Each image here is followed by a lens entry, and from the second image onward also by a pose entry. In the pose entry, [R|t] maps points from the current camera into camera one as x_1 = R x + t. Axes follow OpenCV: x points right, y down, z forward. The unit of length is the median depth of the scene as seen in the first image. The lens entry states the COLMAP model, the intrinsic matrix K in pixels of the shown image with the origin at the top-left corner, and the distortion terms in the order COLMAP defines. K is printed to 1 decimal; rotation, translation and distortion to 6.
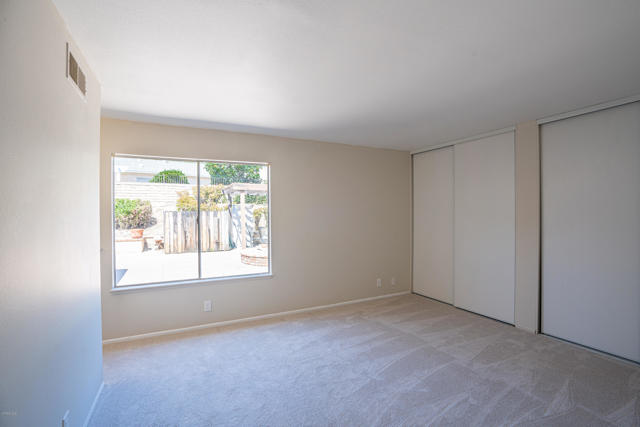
lens RADIAL K [[294.5, 0, 317.8], [0, 294.5, 215.2], [0, 0, 1]] dist [-0.020146, 0.000702]
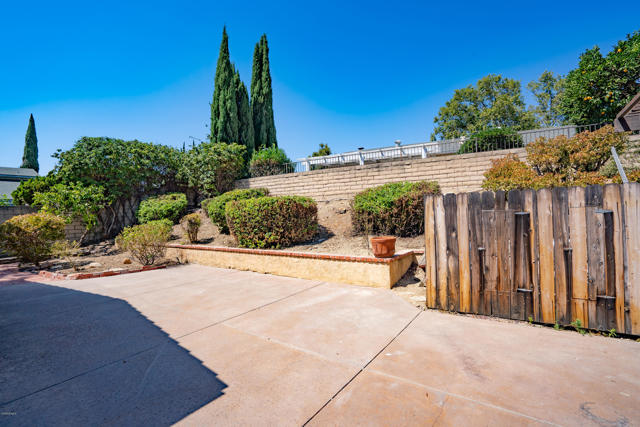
lens RADIAL K [[294.5, 0, 316.8], [0, 294.5, 217.9], [0, 0, 1]] dist [-0.020146, 0.000702]
pose [[0.464393, -0.002729, -0.885625, -0.239589], [0.030515, 0.999451, 0.012921, 0.005541], [0.885103, -0.033026, 0.464222, 0.674377]]
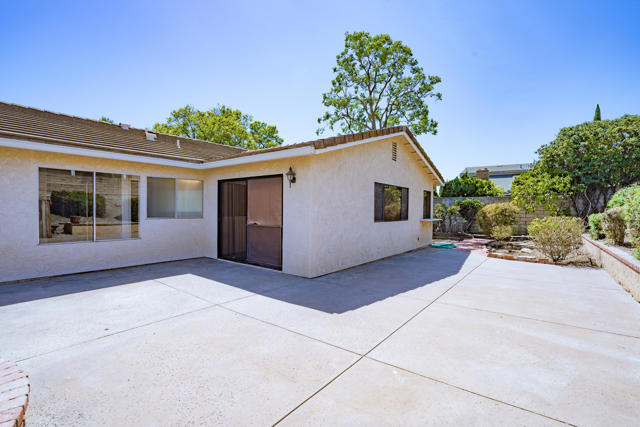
lens RADIAL K [[294.5, 0, 319.9], [0, 294.5, 213.4], [0, 0, 1]] dist [-0.020146, 0.000702]
pose [[-0.895828, -0.004380, -0.444380, -0.298190], [-0.013340, 0.999766, 0.017036, 0.008324], [0.444201, 0.021189, -0.895676, 1.075692]]
